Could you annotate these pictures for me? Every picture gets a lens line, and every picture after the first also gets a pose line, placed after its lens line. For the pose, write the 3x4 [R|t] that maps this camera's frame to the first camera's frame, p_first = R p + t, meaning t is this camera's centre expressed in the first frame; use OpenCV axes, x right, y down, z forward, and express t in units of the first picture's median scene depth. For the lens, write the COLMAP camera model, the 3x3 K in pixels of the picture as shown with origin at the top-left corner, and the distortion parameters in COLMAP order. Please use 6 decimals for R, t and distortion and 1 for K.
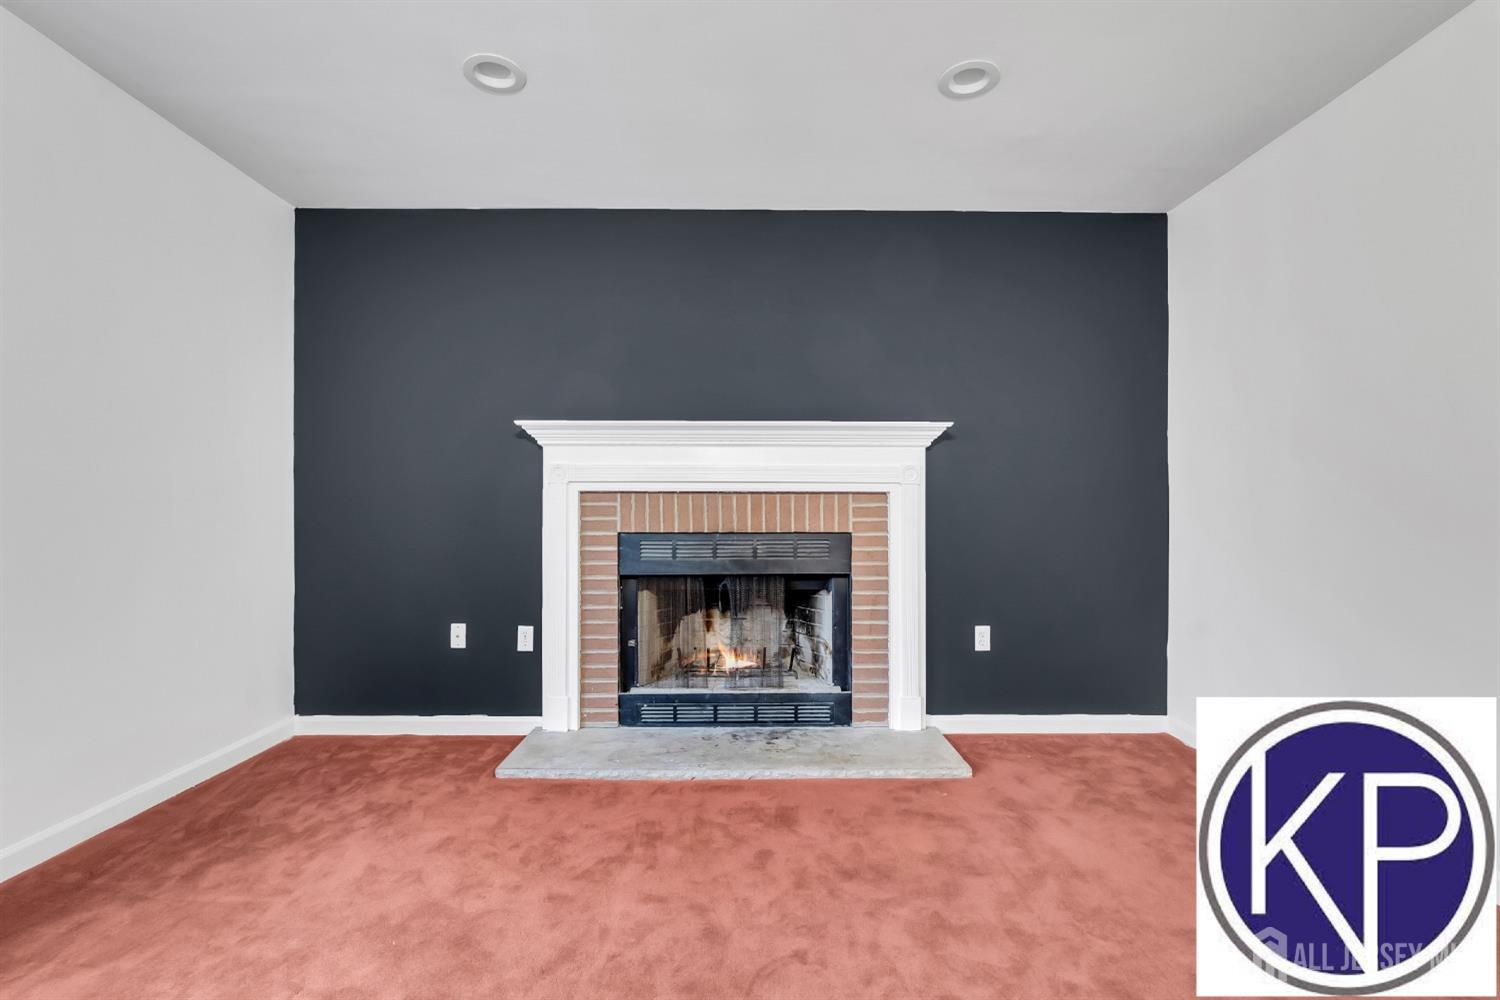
lens RADIAL K [[675.3, 0, 747.5], [0, 675.3, 515.1], [0, 0, 1]] dist [-0.008528, 0.002501]
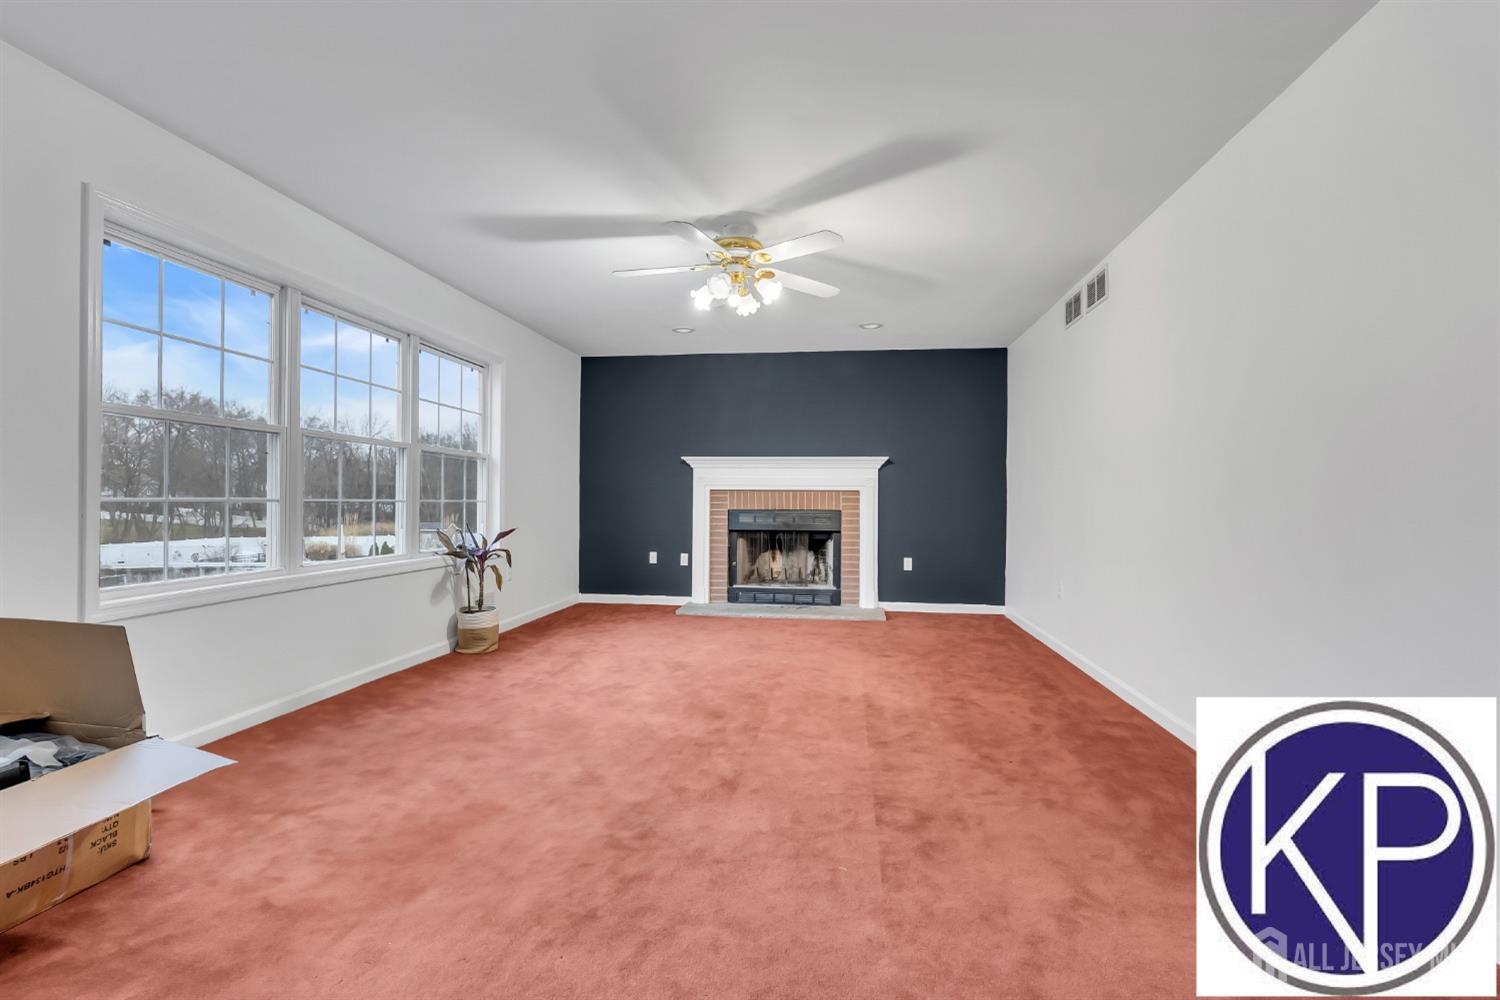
lens RADIAL K [[675.3, 0, 760.1], [0, 675.3, 497.0], [0, 0, 1]] dist [-0.008528, 0.002501]
pose [[0.990396, 0.006568, -0.138107, 0.192482], [-0.007424, 0.999956, -0.005685, -0.001420], [0.138063, 0.006656, 0.990401, -1.044254]]
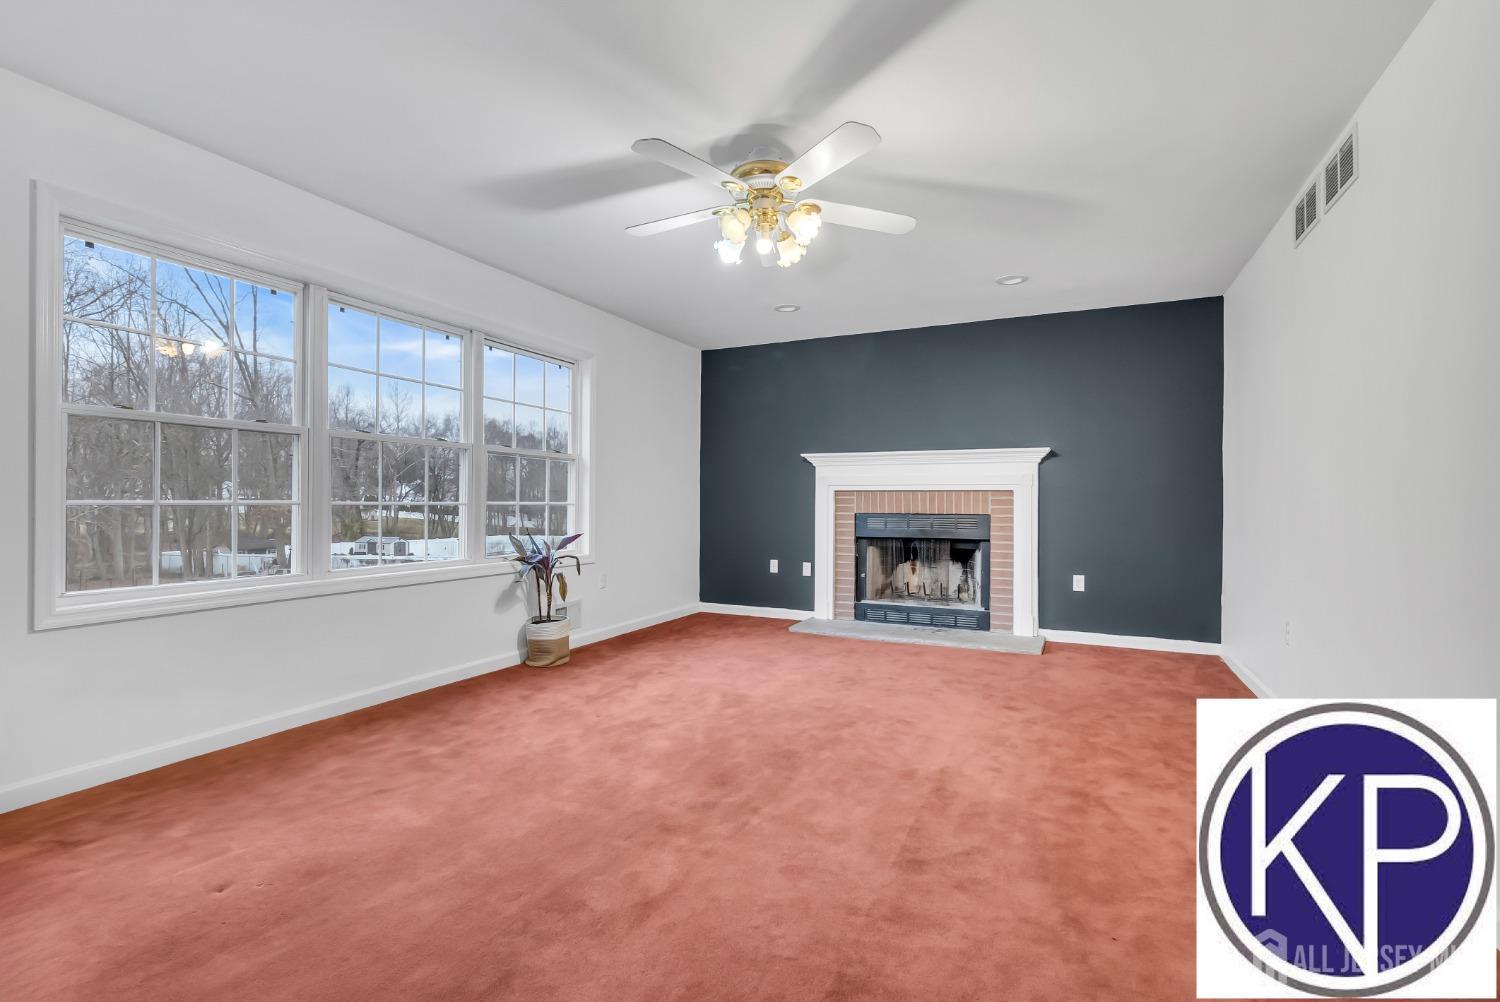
lens RADIAL K [[675.3, 0, 756.1], [0, 675.3, 500.9], [0, 0, 1]] dist [-0.008528, 0.002501]
pose [[0.899704, 0.002966, -0.436490, 0.360193], [-0.004419, 0.999988, -0.002314, -0.001596], [0.436478, 0.004011, 0.899706, -0.743987]]
